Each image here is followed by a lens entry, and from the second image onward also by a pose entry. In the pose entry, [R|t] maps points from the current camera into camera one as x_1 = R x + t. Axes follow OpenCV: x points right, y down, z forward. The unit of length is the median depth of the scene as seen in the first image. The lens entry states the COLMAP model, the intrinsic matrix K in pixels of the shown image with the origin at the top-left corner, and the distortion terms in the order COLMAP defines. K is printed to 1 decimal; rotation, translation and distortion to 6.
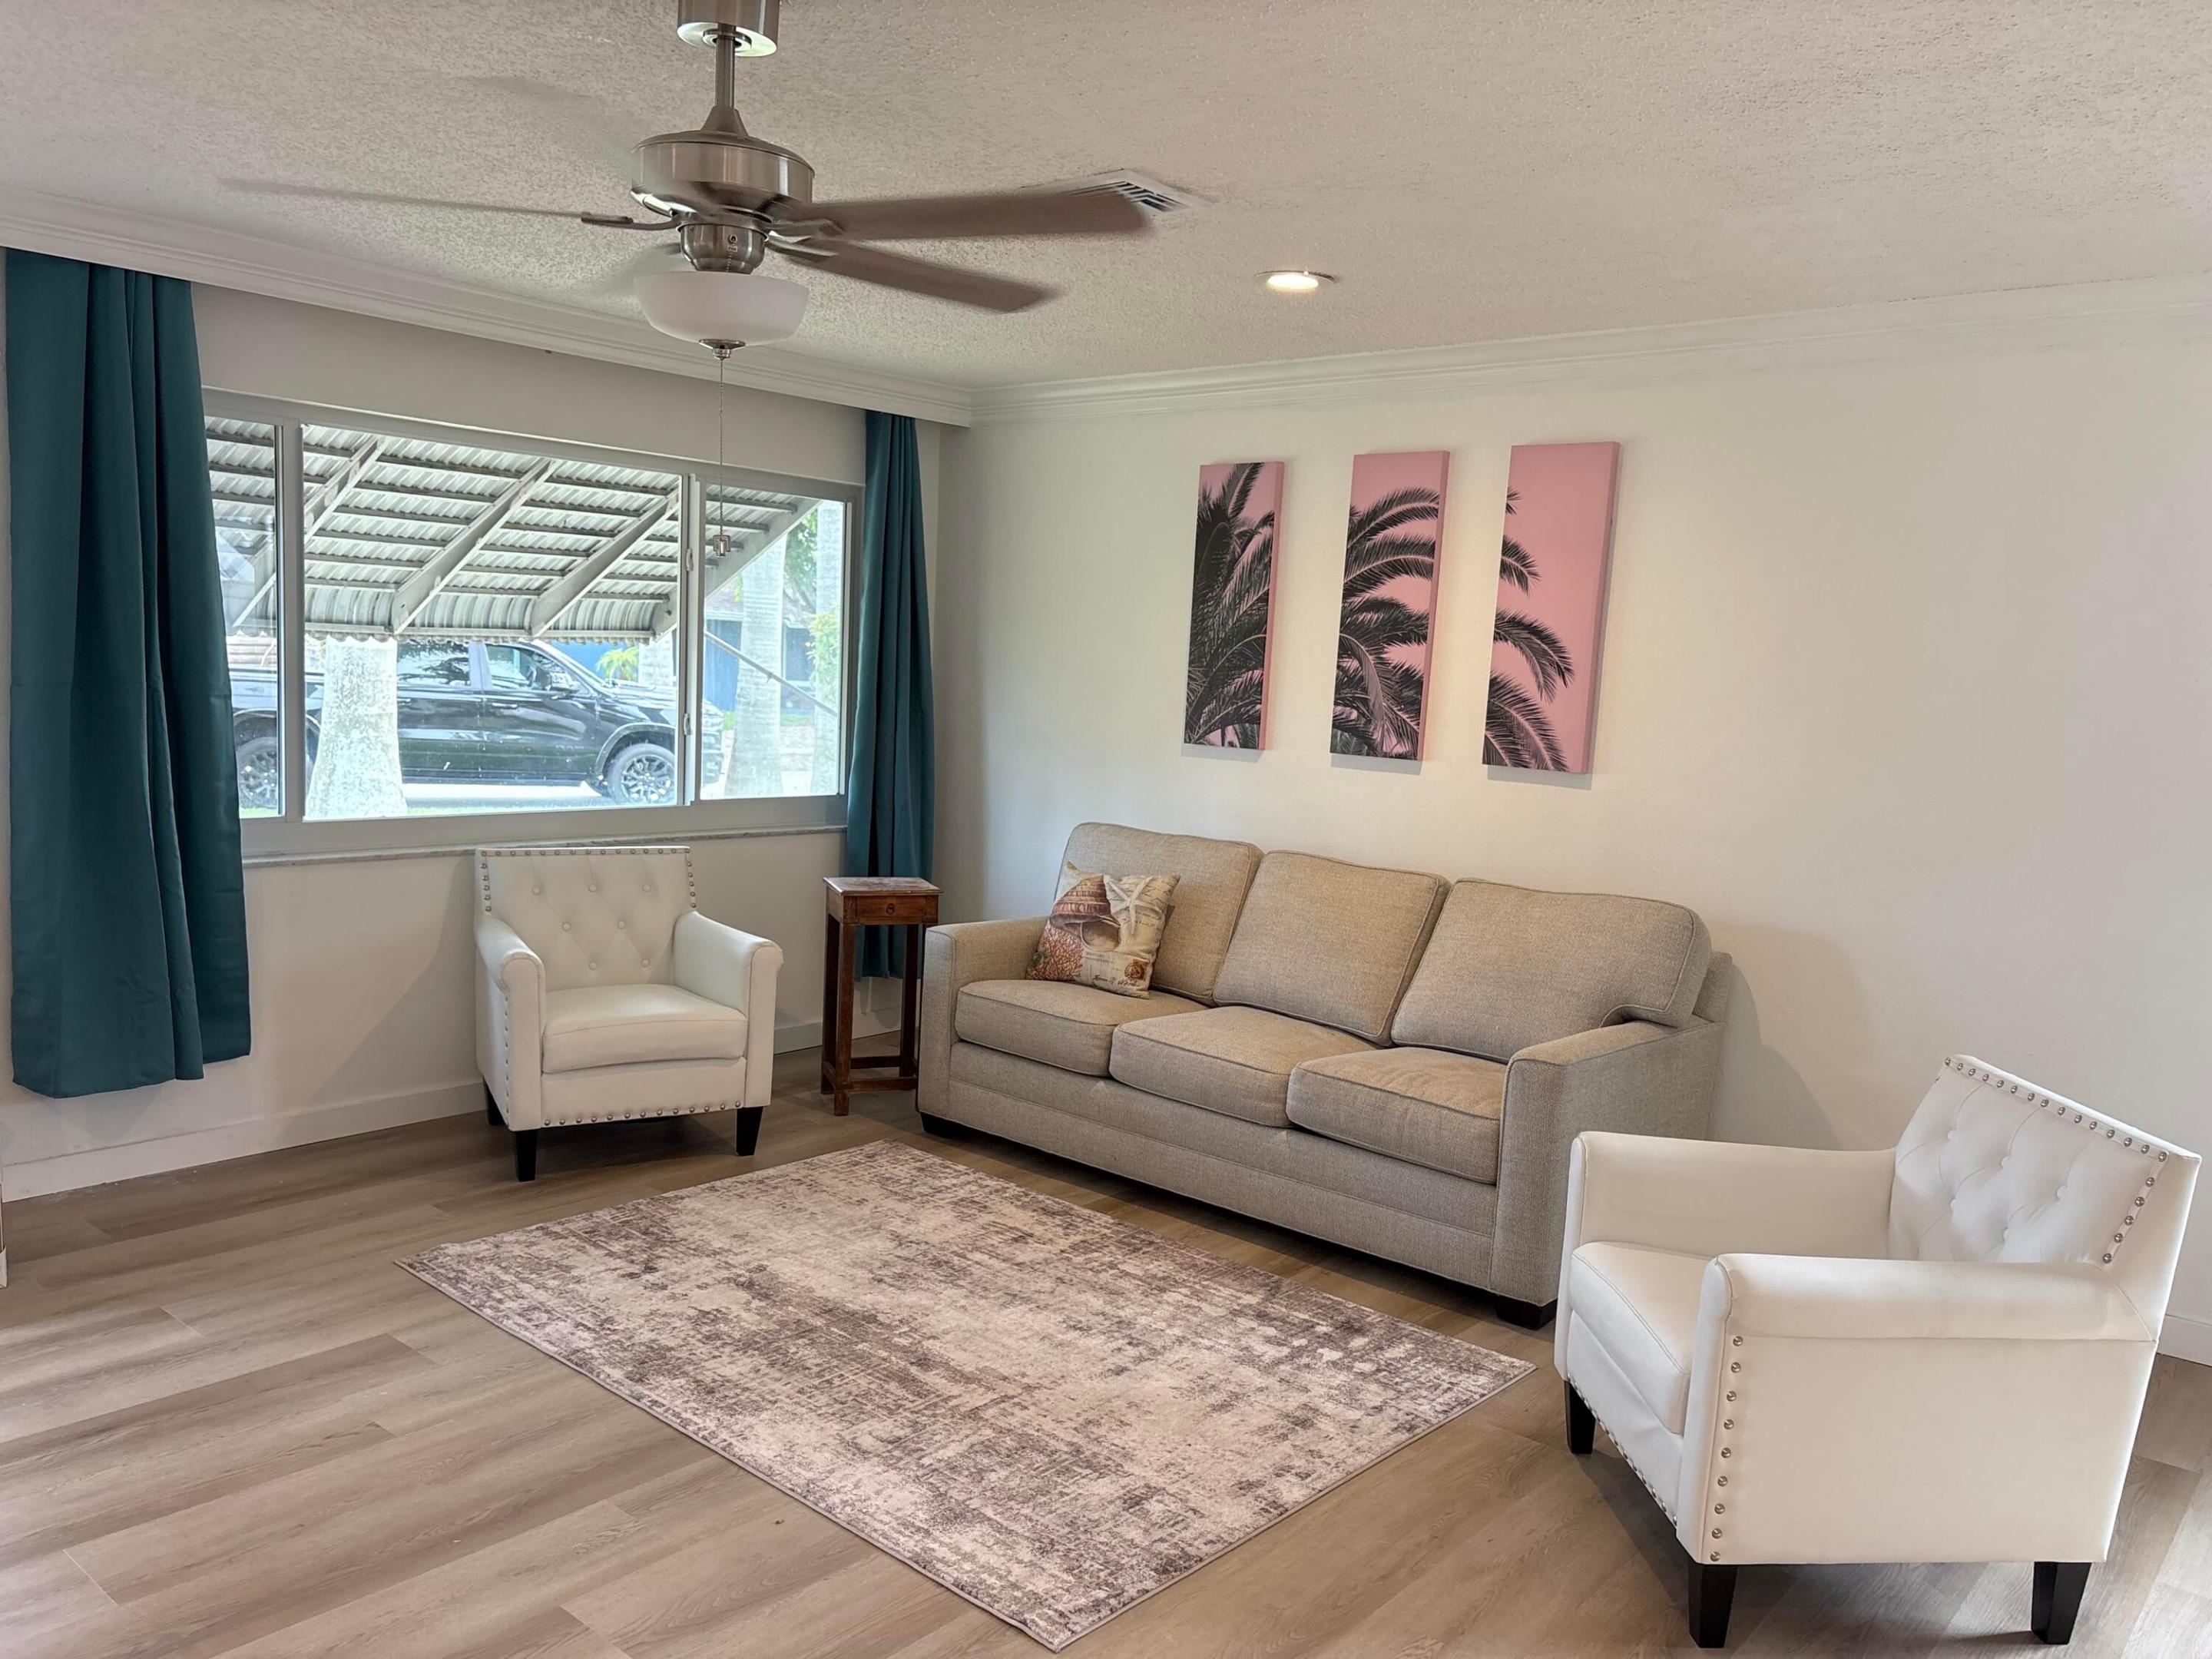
lens RADIAL K [[1668.9, 0, 1102.2], [0, 1668.9, 859.4], [0, 0, 1]] dist [0.080884, -0.102598]
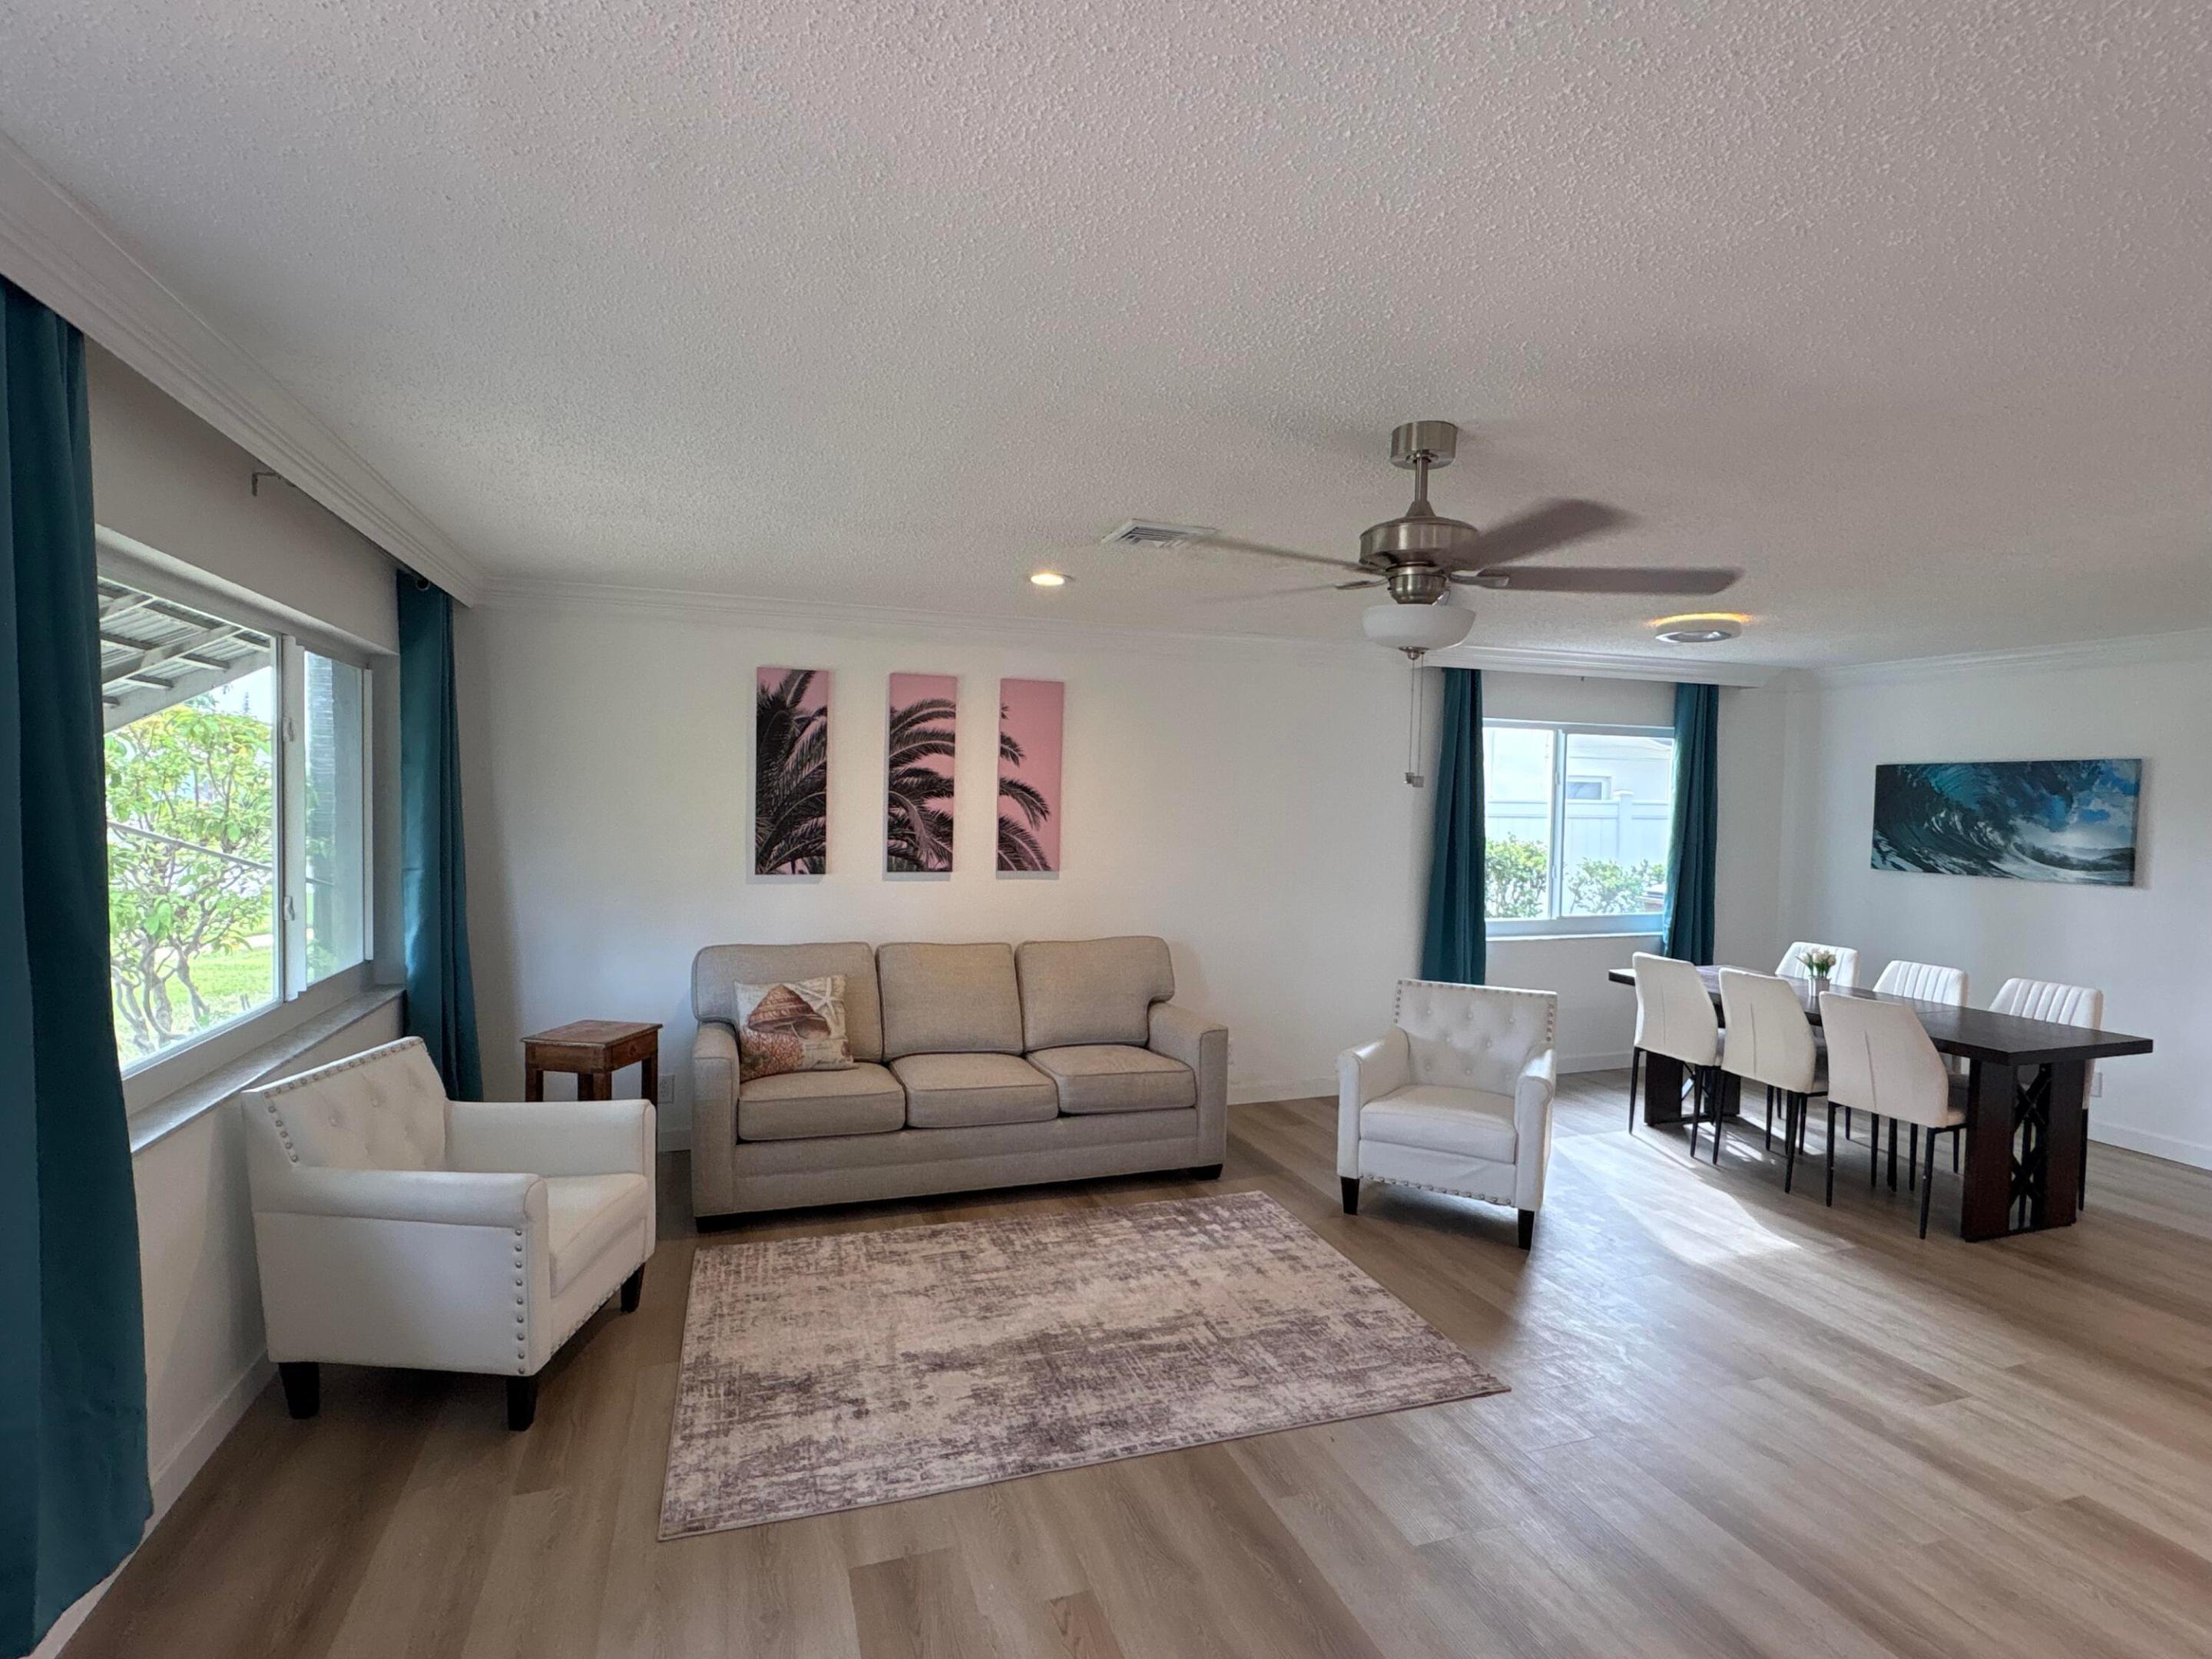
lens RADIAL K [[1075.9, 0, 1101.5], [0, 1075.9, 839.6], [0, 0, 1]] dist [-0.001867, 0.000380]
pose [[0.499953, -0.069363, 0.863270, -0.631235], [0.109485, 0.993852, 0.016448, -0.094489], [-0.859104, 0.086292, 0.504474, 0.393160]]
